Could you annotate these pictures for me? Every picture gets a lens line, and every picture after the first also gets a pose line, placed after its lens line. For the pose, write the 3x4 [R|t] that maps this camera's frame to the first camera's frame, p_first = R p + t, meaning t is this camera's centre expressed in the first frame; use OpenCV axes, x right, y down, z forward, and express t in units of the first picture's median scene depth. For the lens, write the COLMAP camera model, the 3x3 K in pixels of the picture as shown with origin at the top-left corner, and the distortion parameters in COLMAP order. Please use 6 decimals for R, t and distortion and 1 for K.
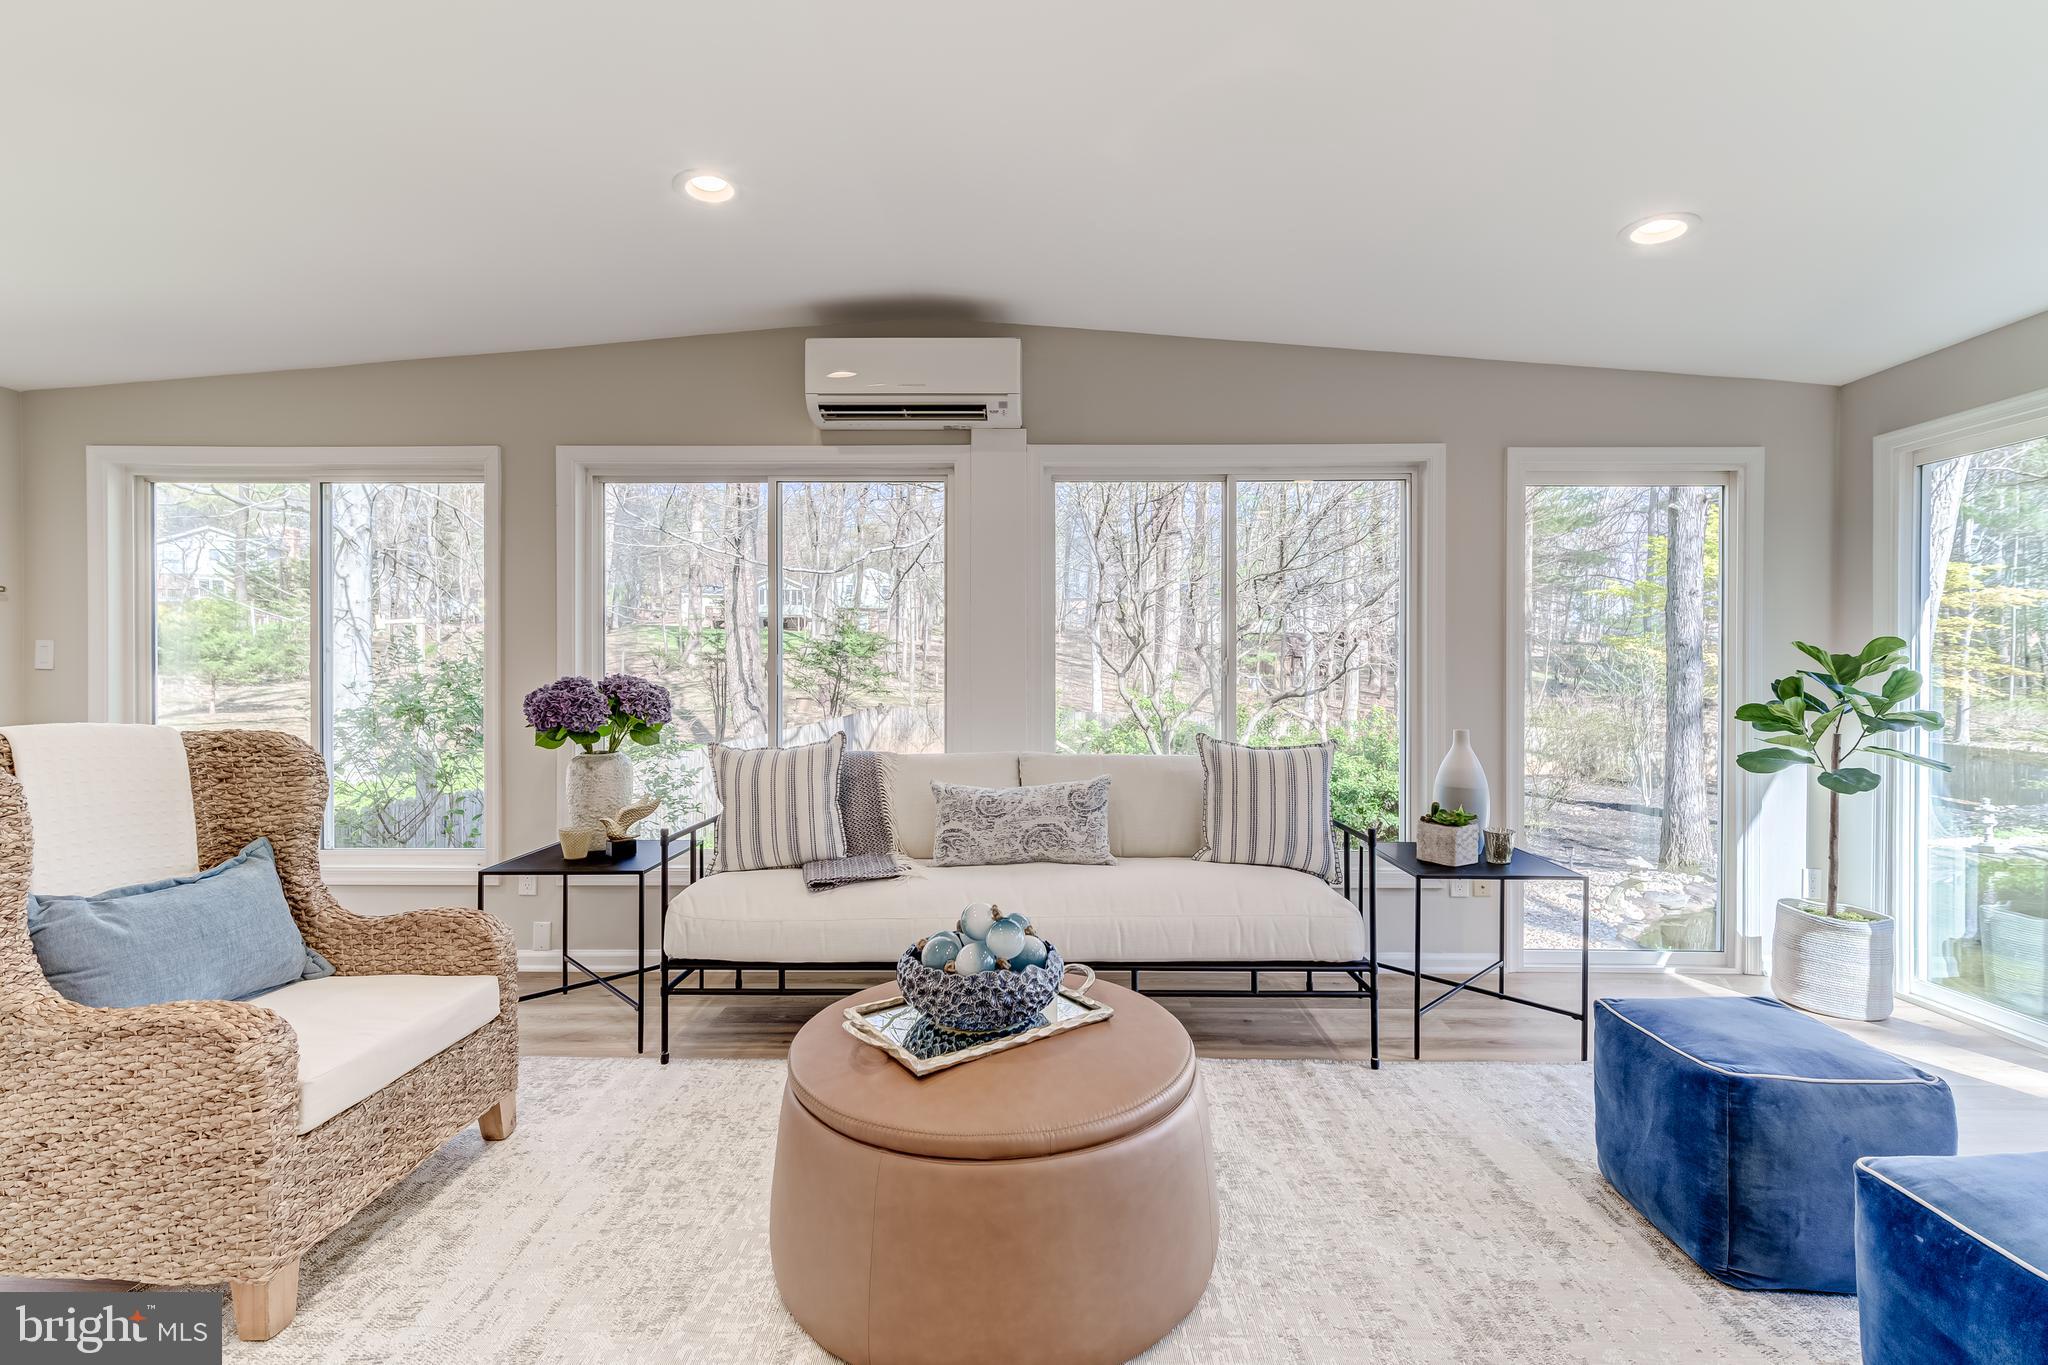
lens RADIAL K [[877.7, 0, 1024.0], [0, 877.7, 682.5], [0, 0, 1]] dist [-0.000803, 0.000137]
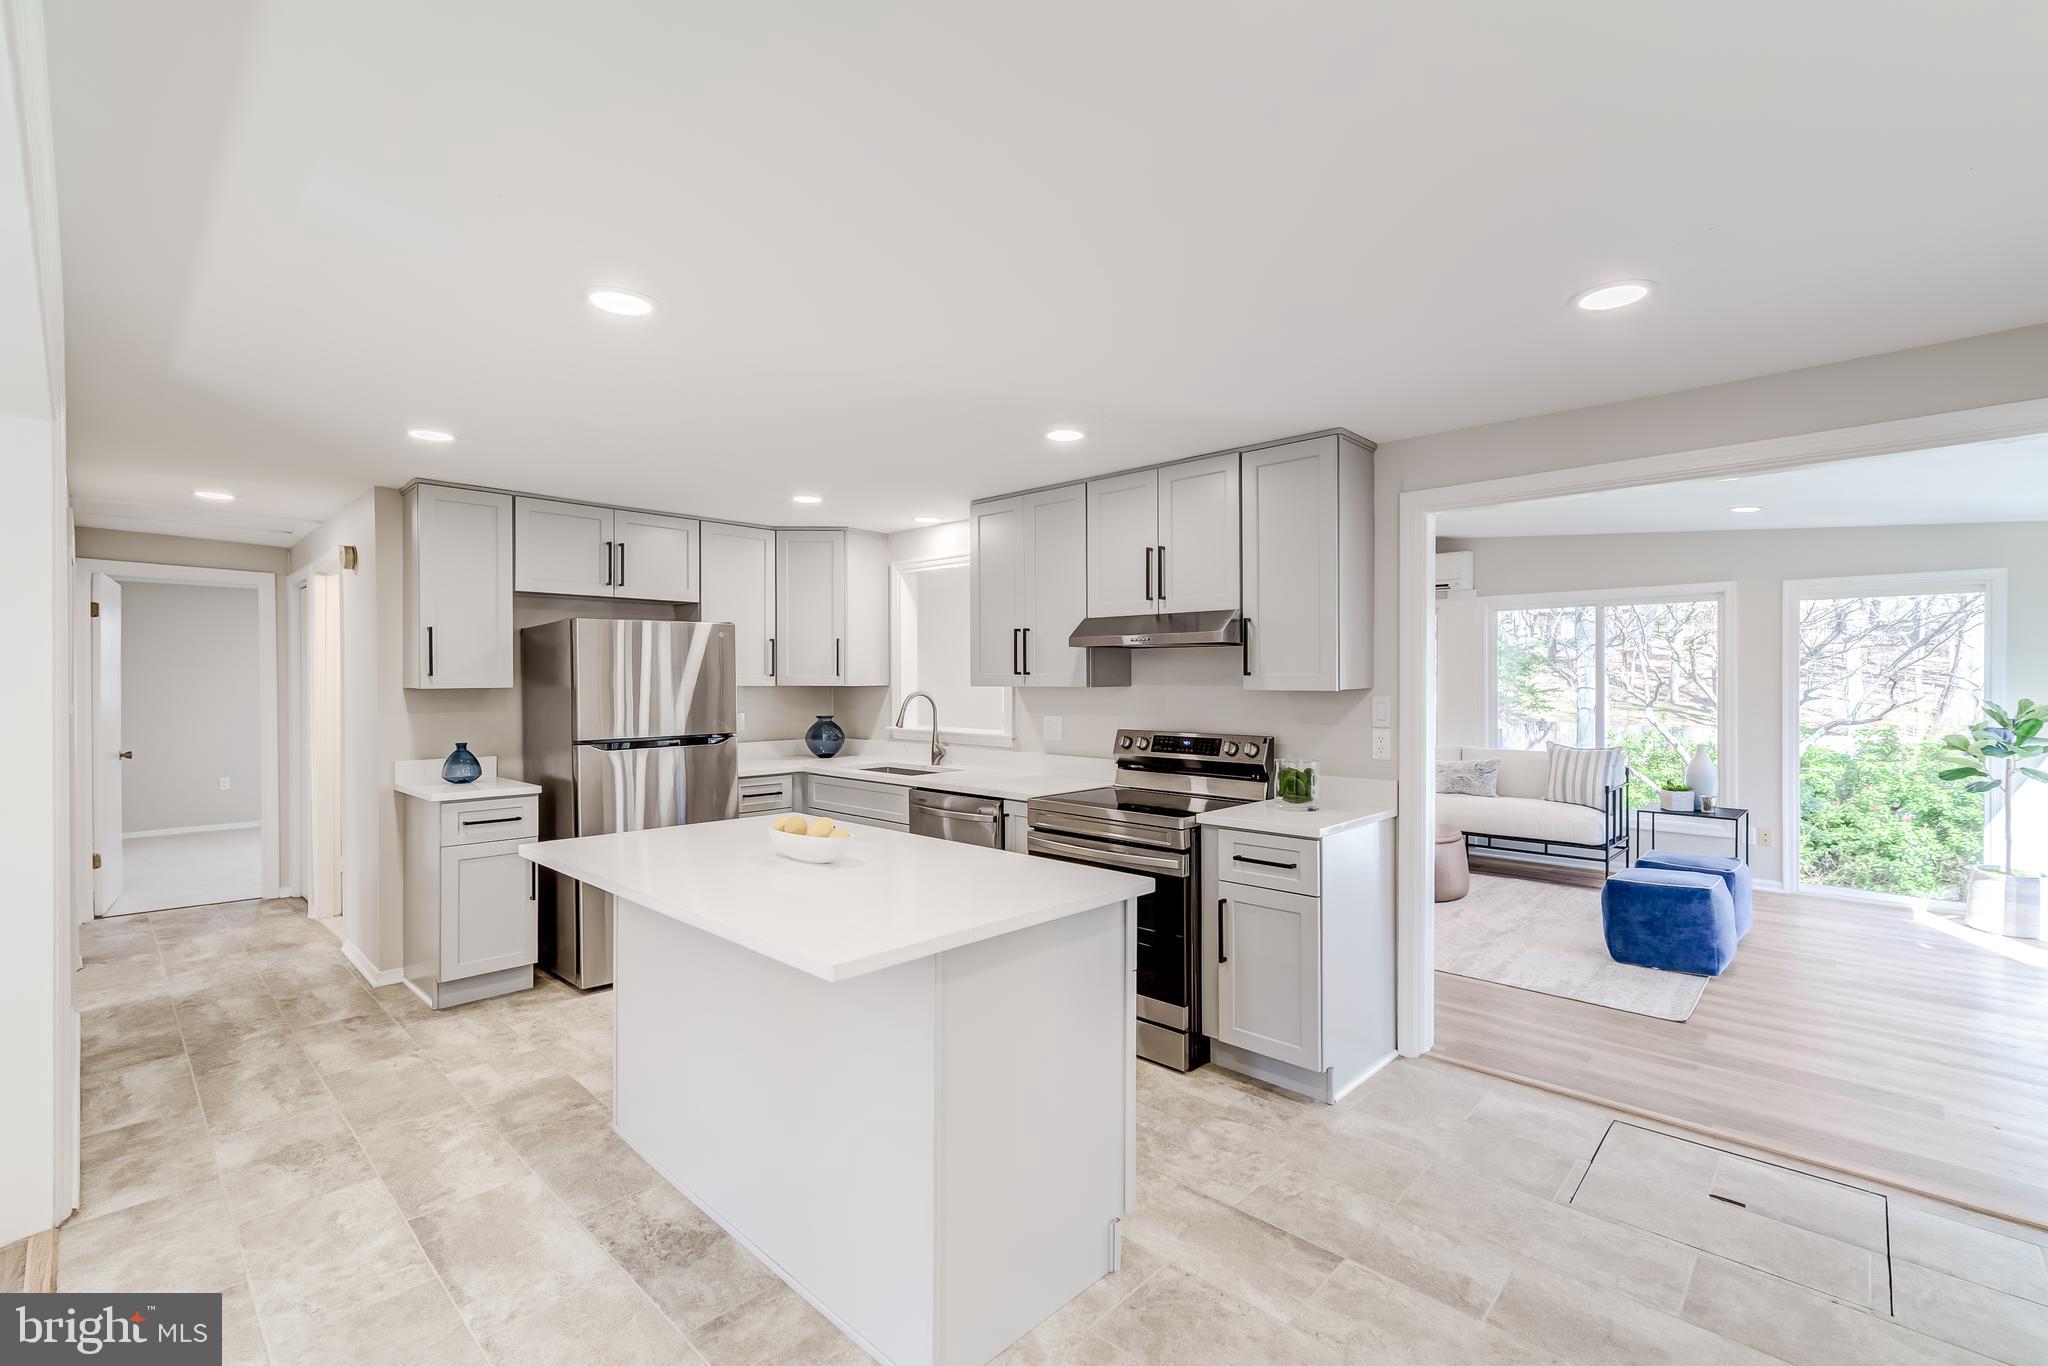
lens RADIAL K [[877.7, 0, 1024.0], [0, 877.7, 683.0], [0, 0, 1]] dist [-0.000803, 0.000137]
pose [[0.745209, 0.000165, -0.666831, 0.628581], [-0.002869, 0.999992, -0.002958, -0.065283], [0.666824, 0.004118, 0.745203, -1.311782]]
